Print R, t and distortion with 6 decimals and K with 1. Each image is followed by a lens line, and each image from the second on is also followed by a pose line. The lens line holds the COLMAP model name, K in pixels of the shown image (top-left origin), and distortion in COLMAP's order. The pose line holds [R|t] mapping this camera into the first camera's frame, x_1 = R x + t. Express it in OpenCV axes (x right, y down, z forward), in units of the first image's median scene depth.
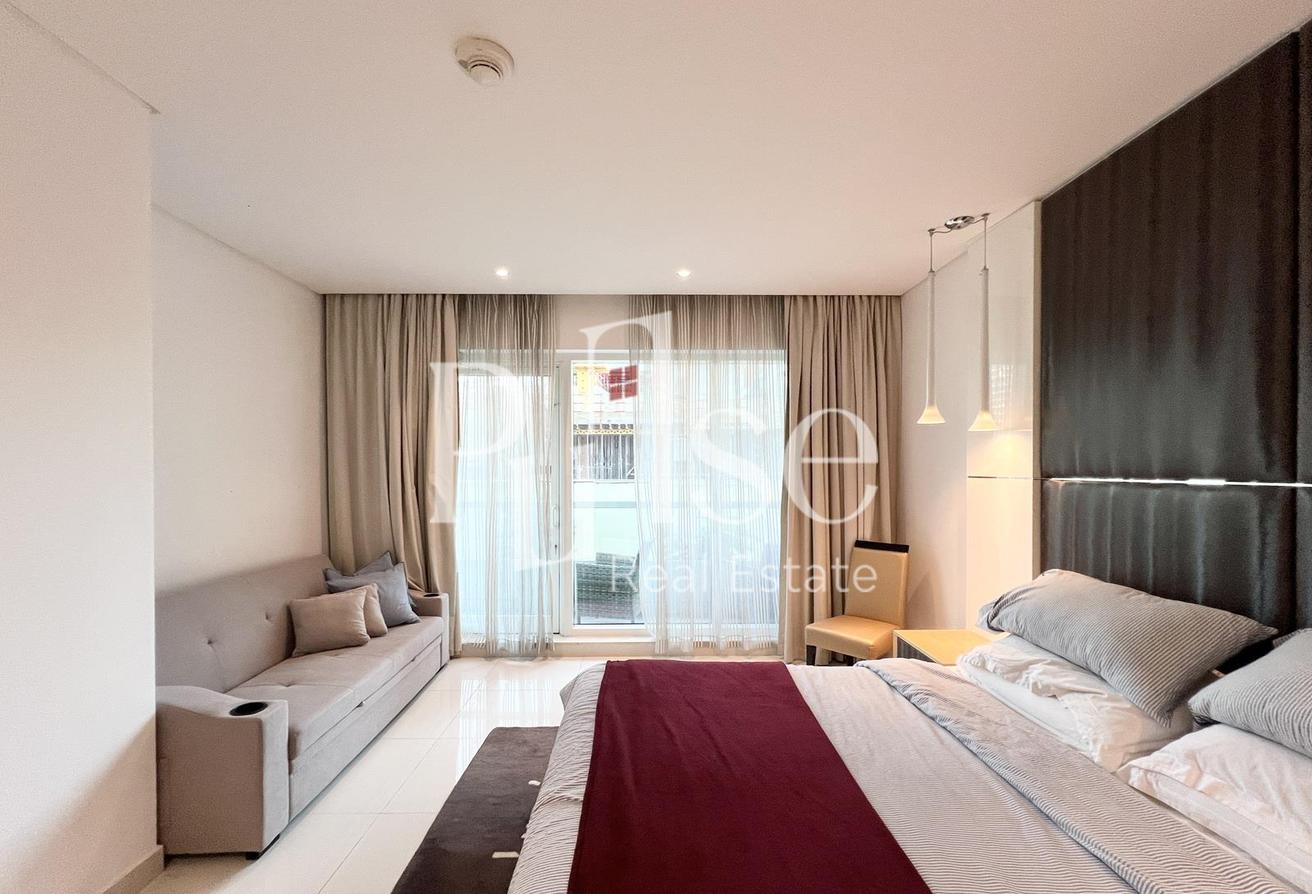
lens RADIAL K [[528.7, 0, 655.1], [0, 528.7, 473.4], [0, 0, 1]] dist [-0.000698, -0.000065]
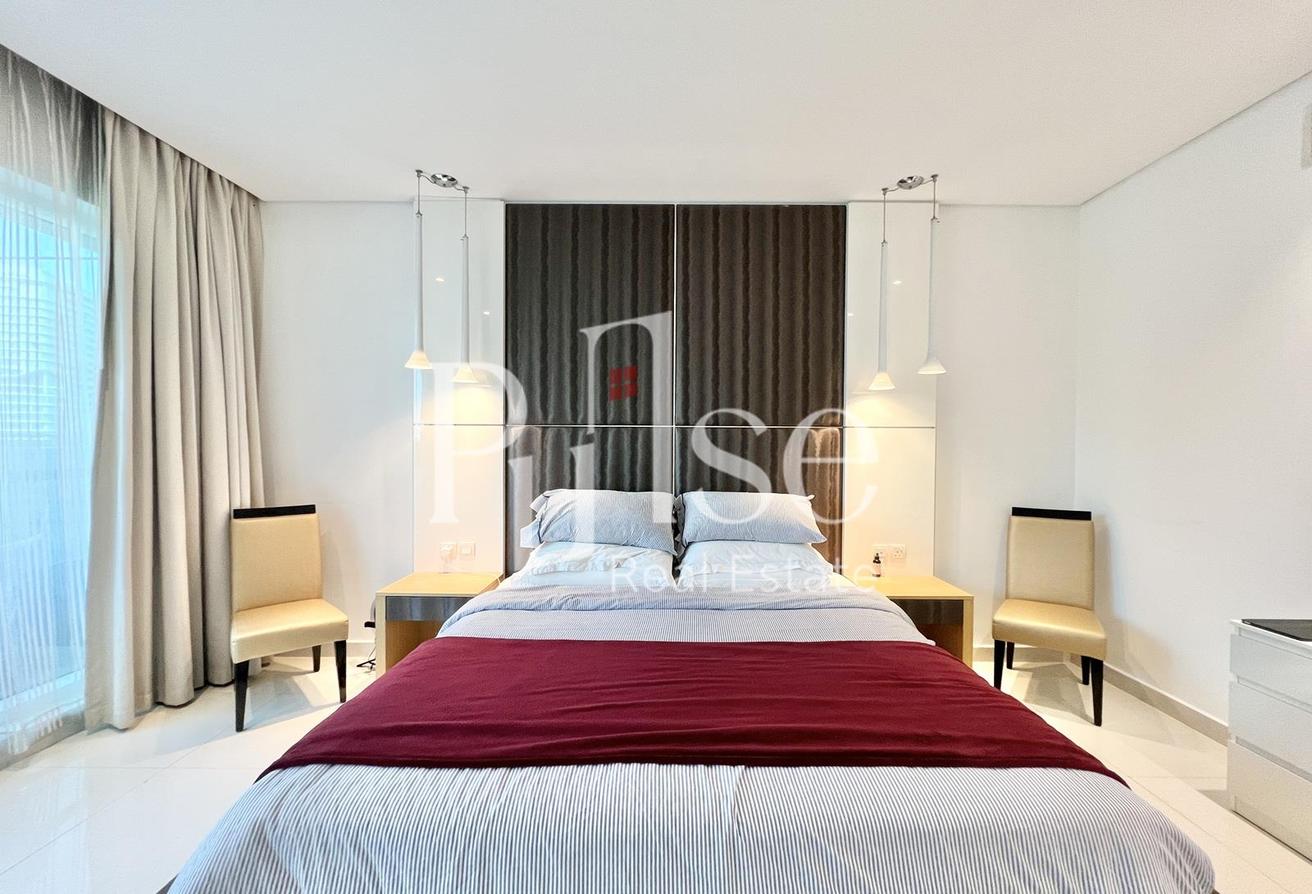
lens RADIAL K [[529.6, 0, 656.9], [0, 529.6, 455.4], [0, 0, 1]] dist [0.000875, 0.000553]
pose [[0.044007, -0.014321, 0.998929, -0.330113], [0.001135, 0.999897, 0.014285, 0.040803], [-0.999031, 0.000505, 0.044019, 0.378429]]
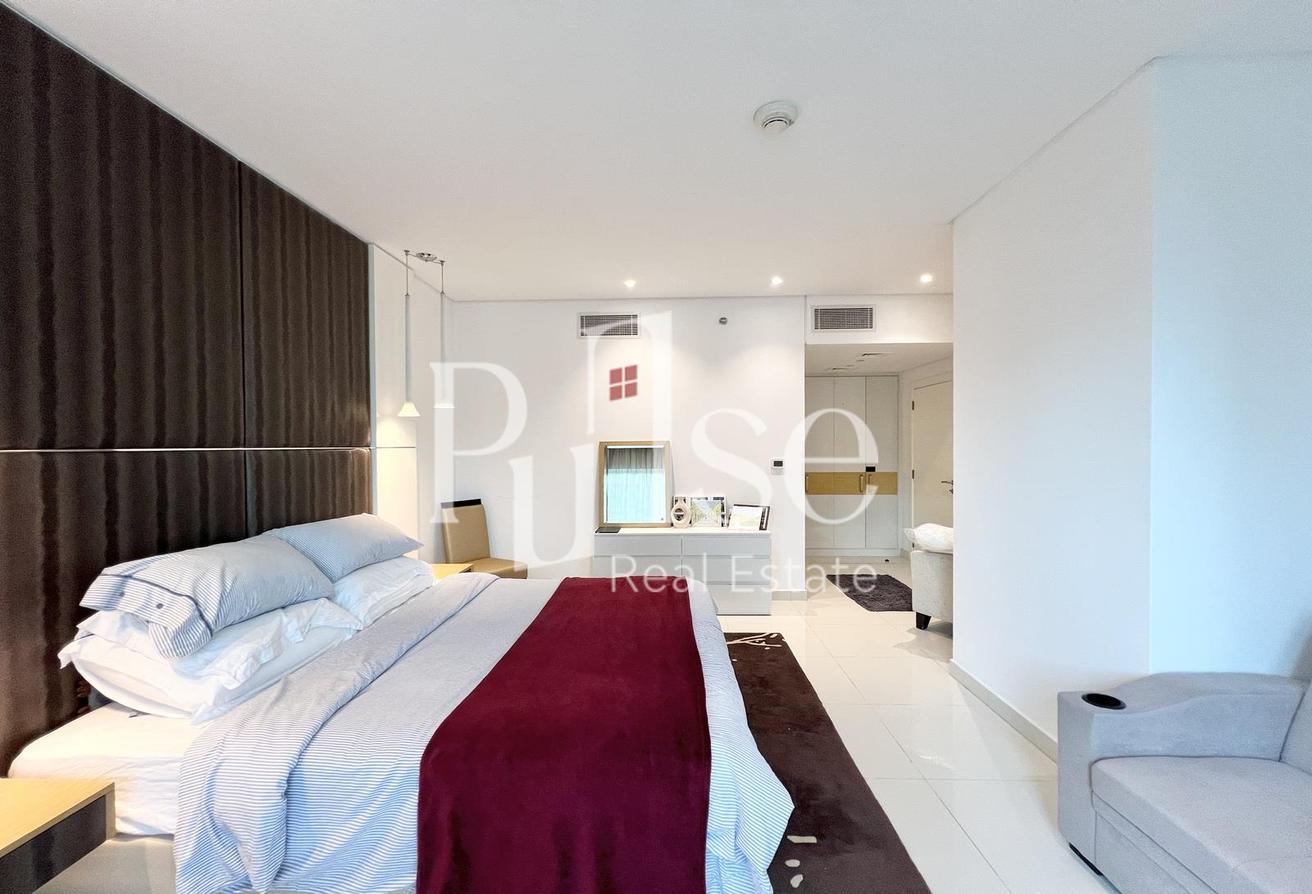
lens RADIAL K [[509.5, 0, 677.4], [0, 509.5, 452.3], [0, 0, 1]] dist [0.000112, 0.000027]
pose [[-0.994834, 0.038096, 0.094096, -0.079565], [0.040157, 0.998991, 0.020111, 0.019863], [-0.093235, 0.023786, -0.995360, 0.957521]]
